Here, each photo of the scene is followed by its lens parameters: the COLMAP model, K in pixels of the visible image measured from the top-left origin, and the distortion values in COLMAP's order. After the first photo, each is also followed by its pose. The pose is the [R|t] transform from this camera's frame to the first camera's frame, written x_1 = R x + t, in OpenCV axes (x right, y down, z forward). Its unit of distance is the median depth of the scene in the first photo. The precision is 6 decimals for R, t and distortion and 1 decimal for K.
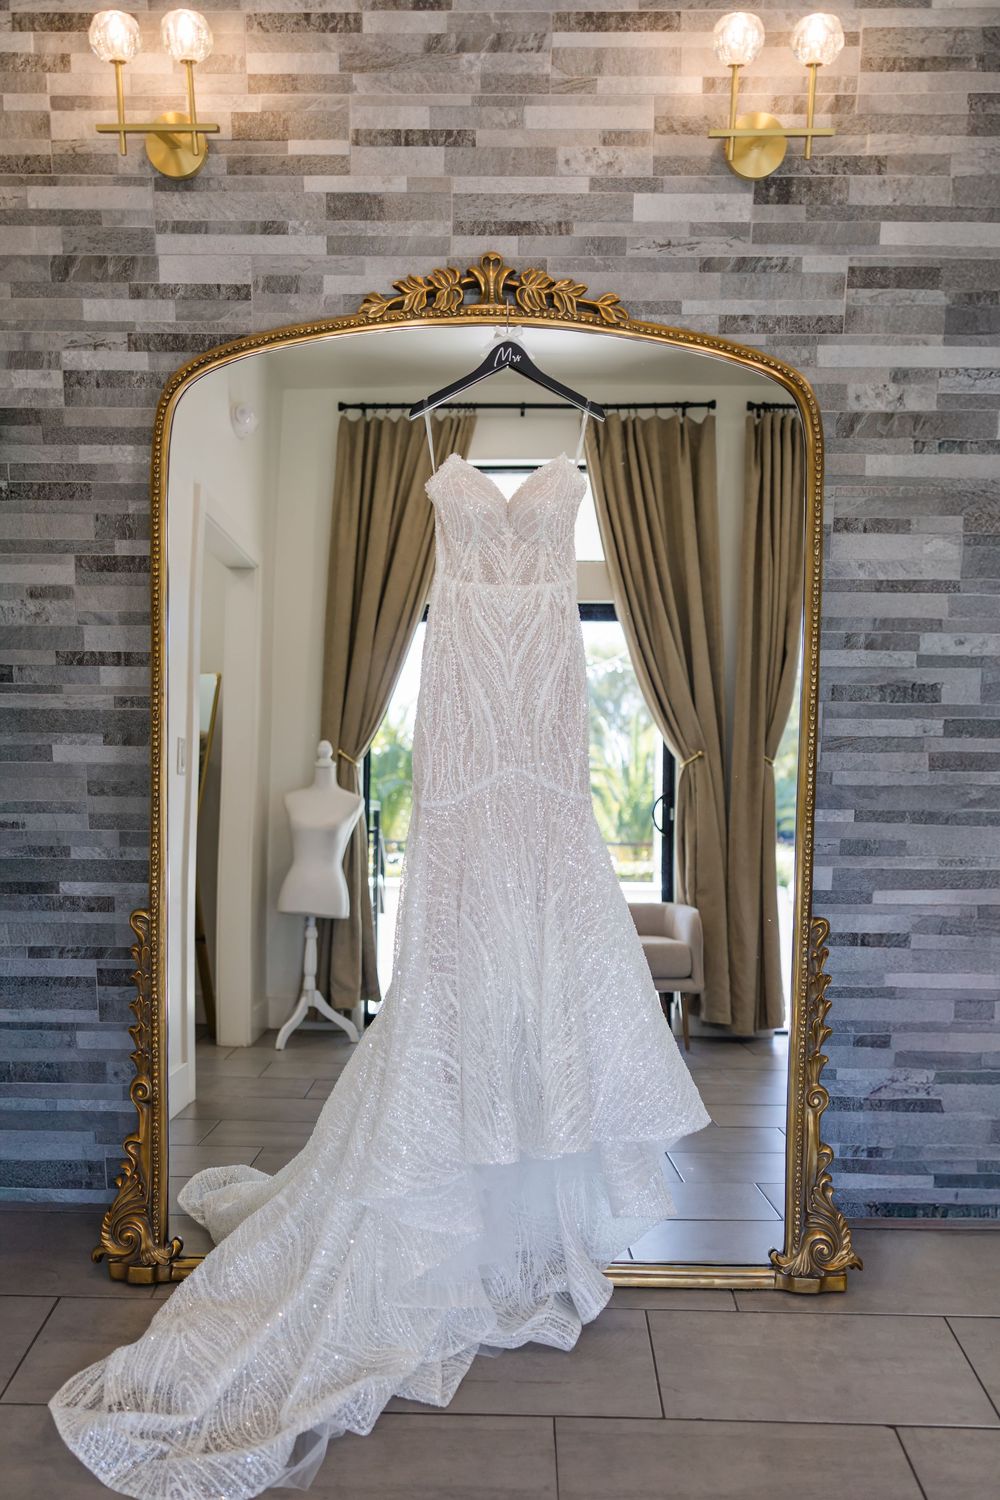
lens RADIAL K [[1196.0, 0, 496.1], [0, 1196.0, 754.4], [0, 0, 1]] dist [0.003822, -0.002102]
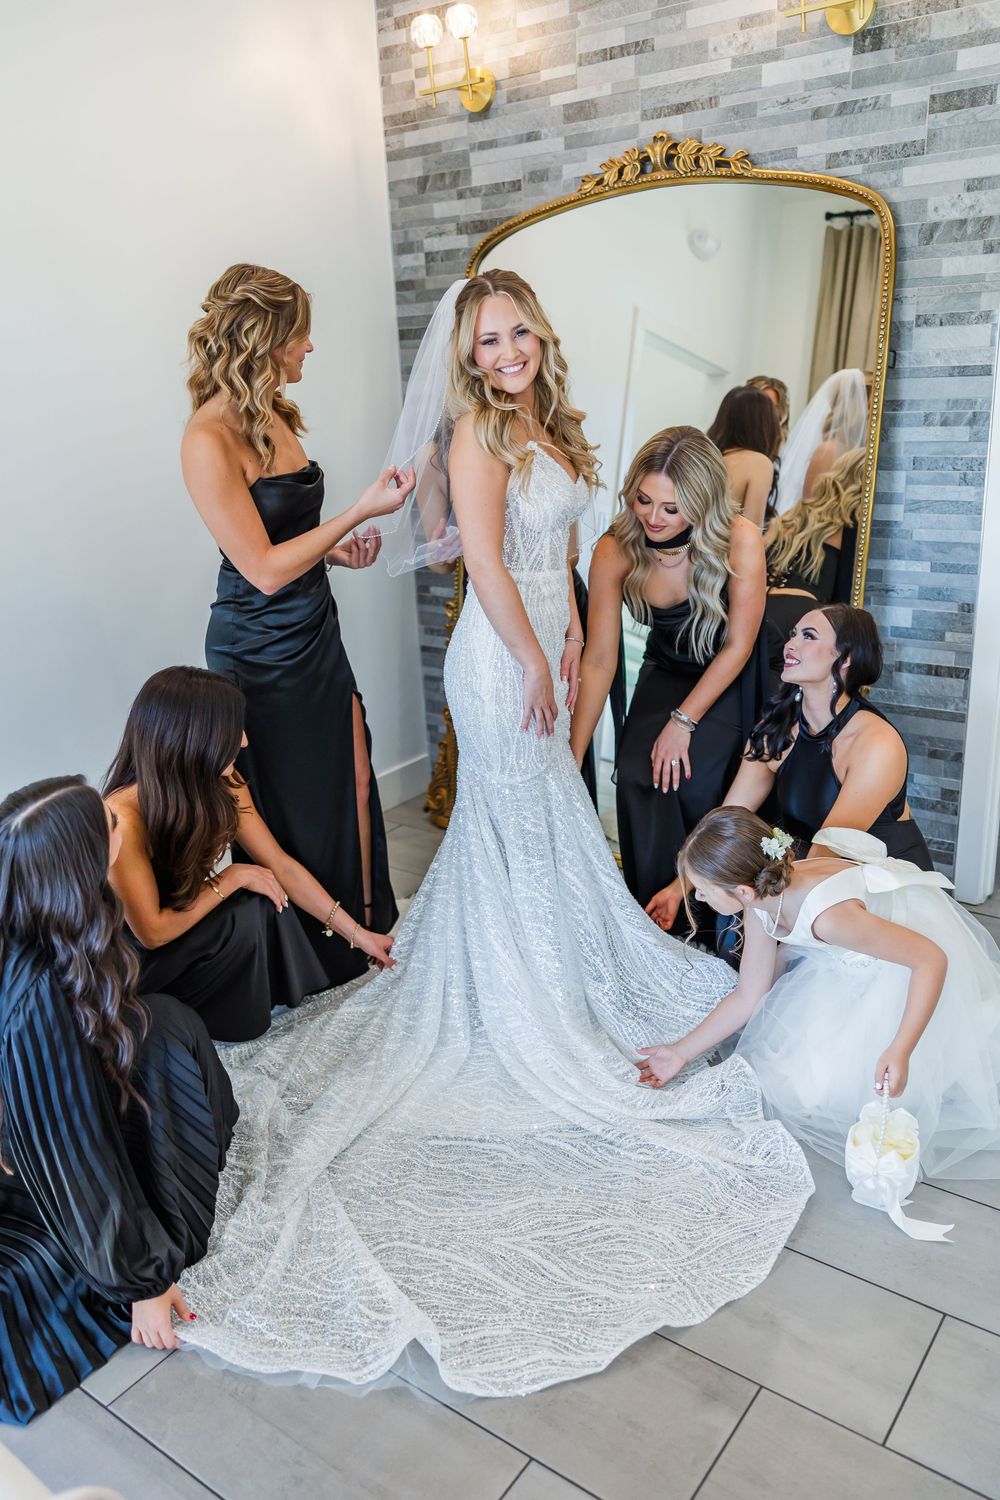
lens RADIAL K [[1196.0, 0, 496.1], [0, 1196.0, 754.4], [0, 0, 1]] dist [0.003822, -0.002102]
pose [[0.810871, 0.136212, -0.569153, 0.711119], [-0.046148, 0.984390, 0.169840, 0.056712], [0.583403, -0.111453, 0.804499, -0.285868]]
